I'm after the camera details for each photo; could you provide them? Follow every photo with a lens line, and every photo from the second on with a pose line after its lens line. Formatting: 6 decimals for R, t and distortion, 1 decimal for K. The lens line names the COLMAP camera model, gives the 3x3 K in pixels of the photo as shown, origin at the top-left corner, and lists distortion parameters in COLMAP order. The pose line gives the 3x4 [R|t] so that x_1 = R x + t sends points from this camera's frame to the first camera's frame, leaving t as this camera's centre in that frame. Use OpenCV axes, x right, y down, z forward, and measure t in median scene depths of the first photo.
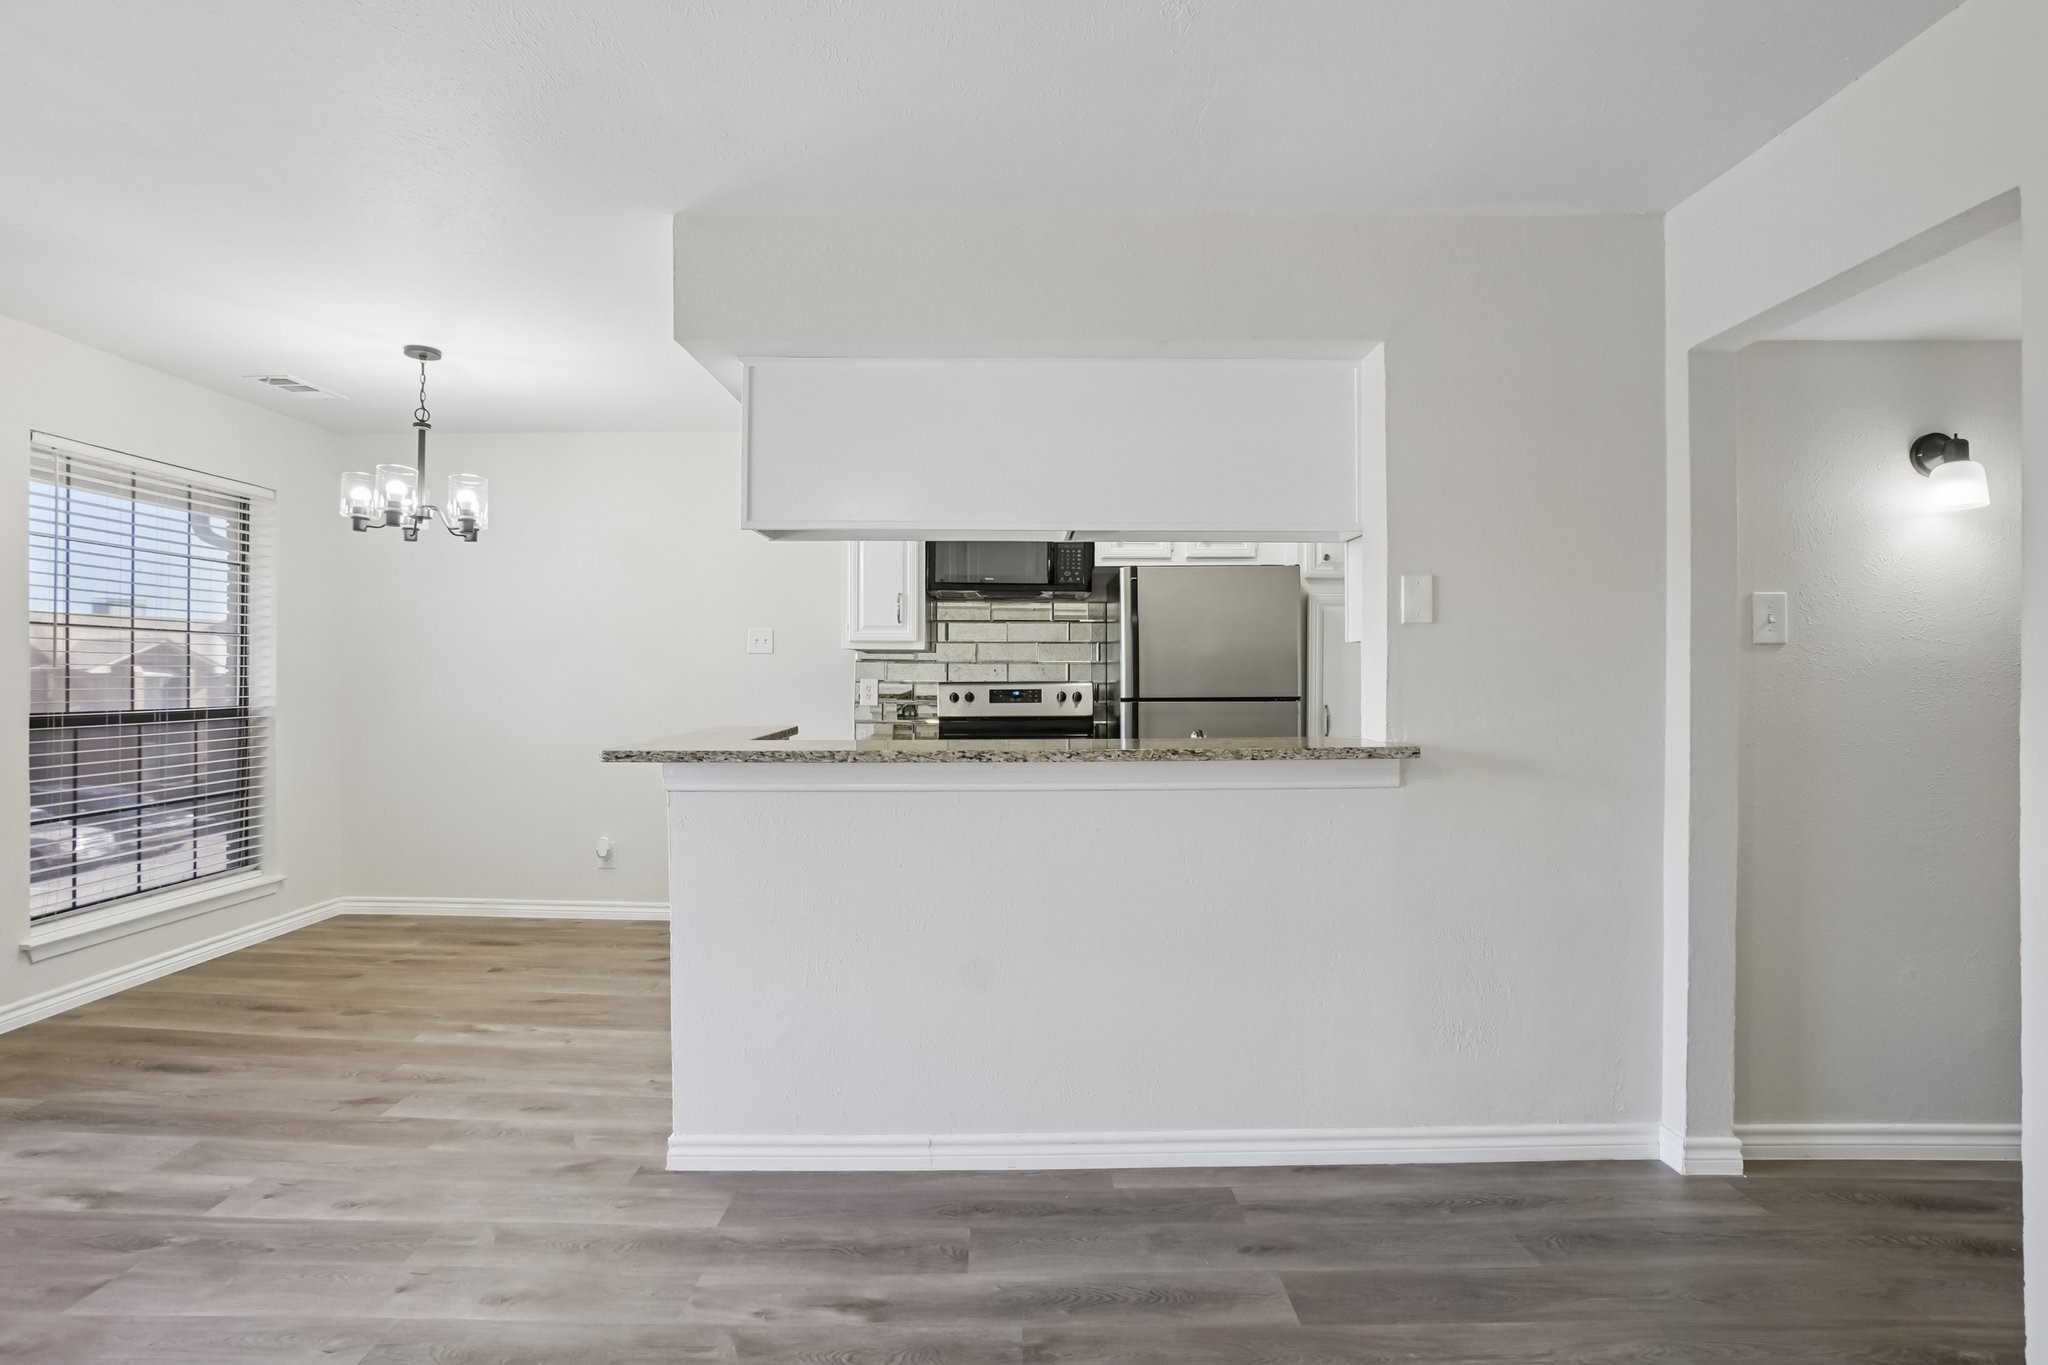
lens RADIAL K [[1015.6, 0, 1002.1], [0, 1015.6, 677.0], [0, 0, 1]] dist [-0.049411, 0.024167]
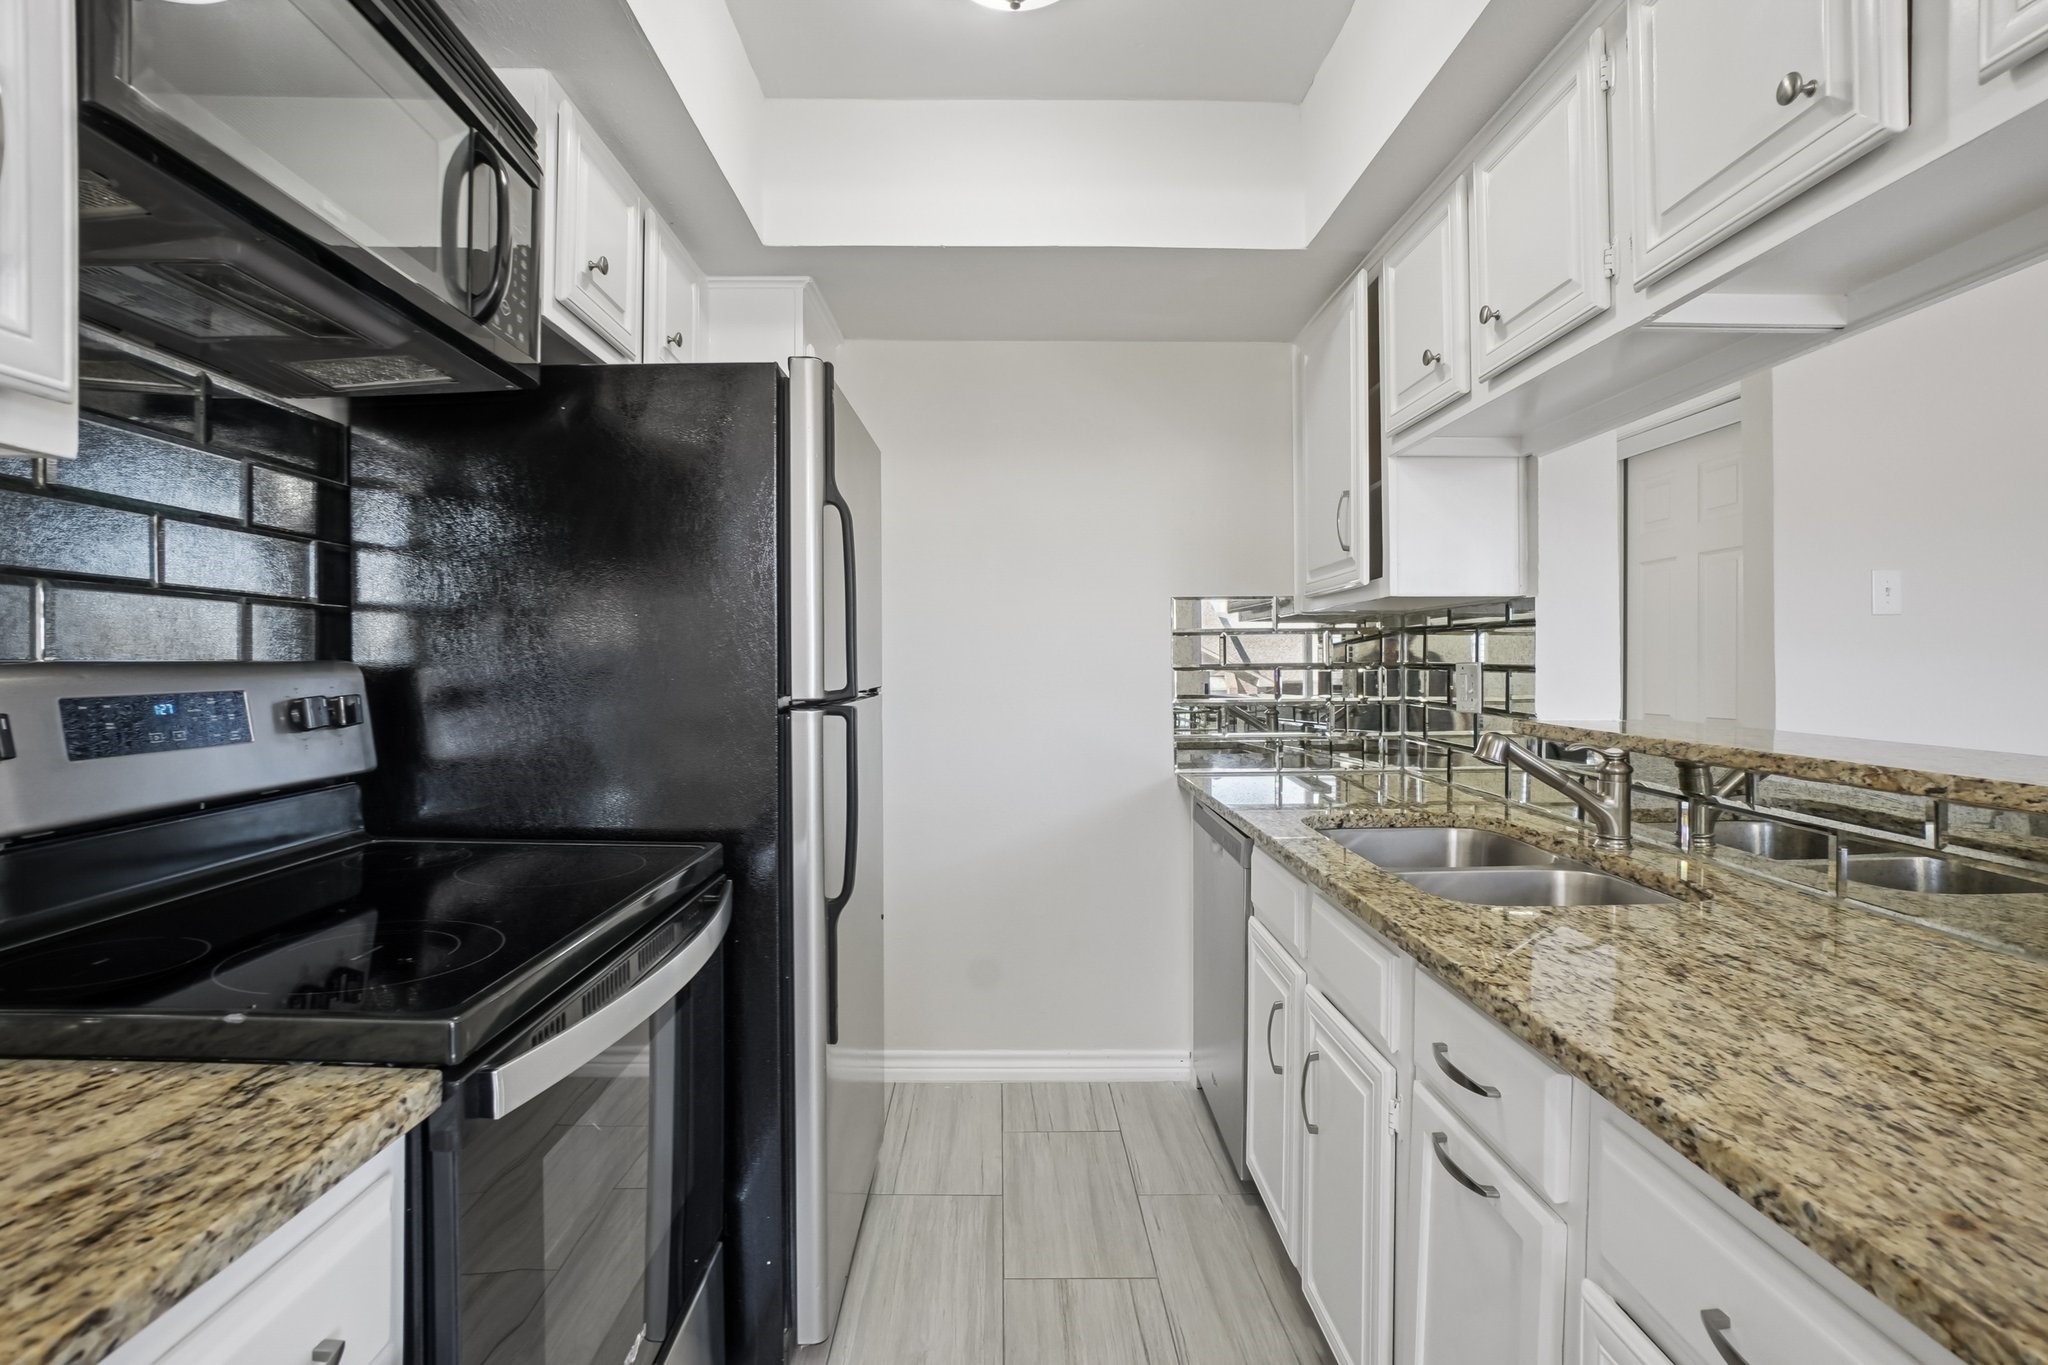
lens RADIAL K [[1002.0, 0, 1015.6], [0, 1002.0, 665.6], [0, 0, 1]] dist [-0.056083, 0.024618]
pose [[-0.026020, -0.002620, 0.999658, -0.297564], [0.007903, 0.999965, 0.002826, 0.008505], [-0.999630, 0.007974, -0.025998, 1.062894]]
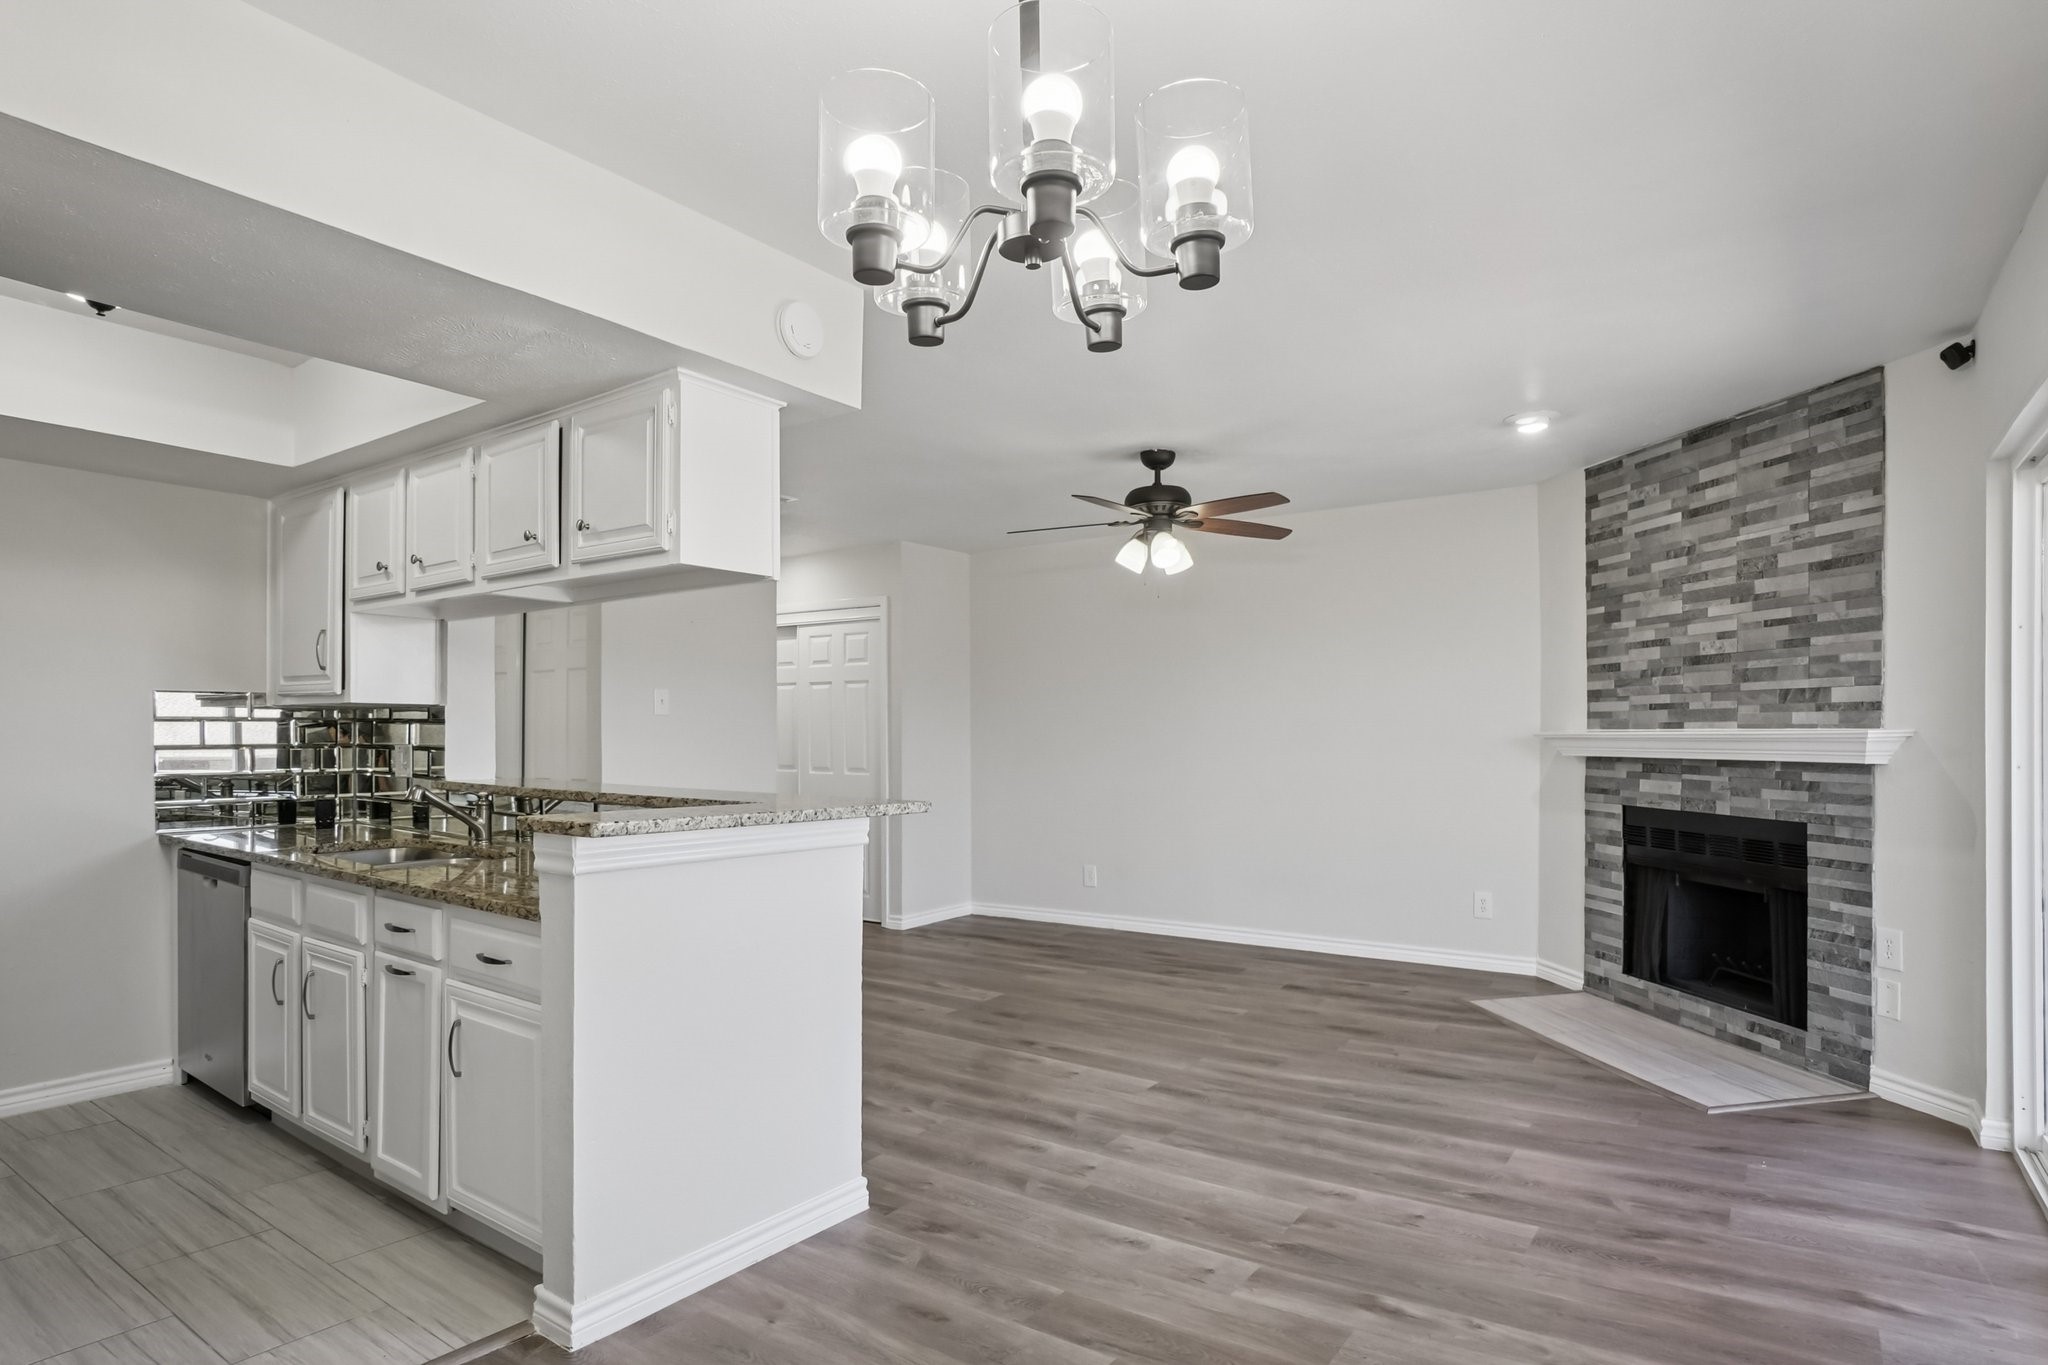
lens RADIAL K [[1107.4, 0, 1025.2], [0, 1107.4, 736.3], [0, 0, 1]] dist [-0.061973, 0.033195]
pose [[-0.823485, -0.003680, 0.567326, -0.779728], [-0.000071, 0.999980, 0.006383, -0.004256], [-0.567338, 0.005216, -0.823468, 1.290448]]
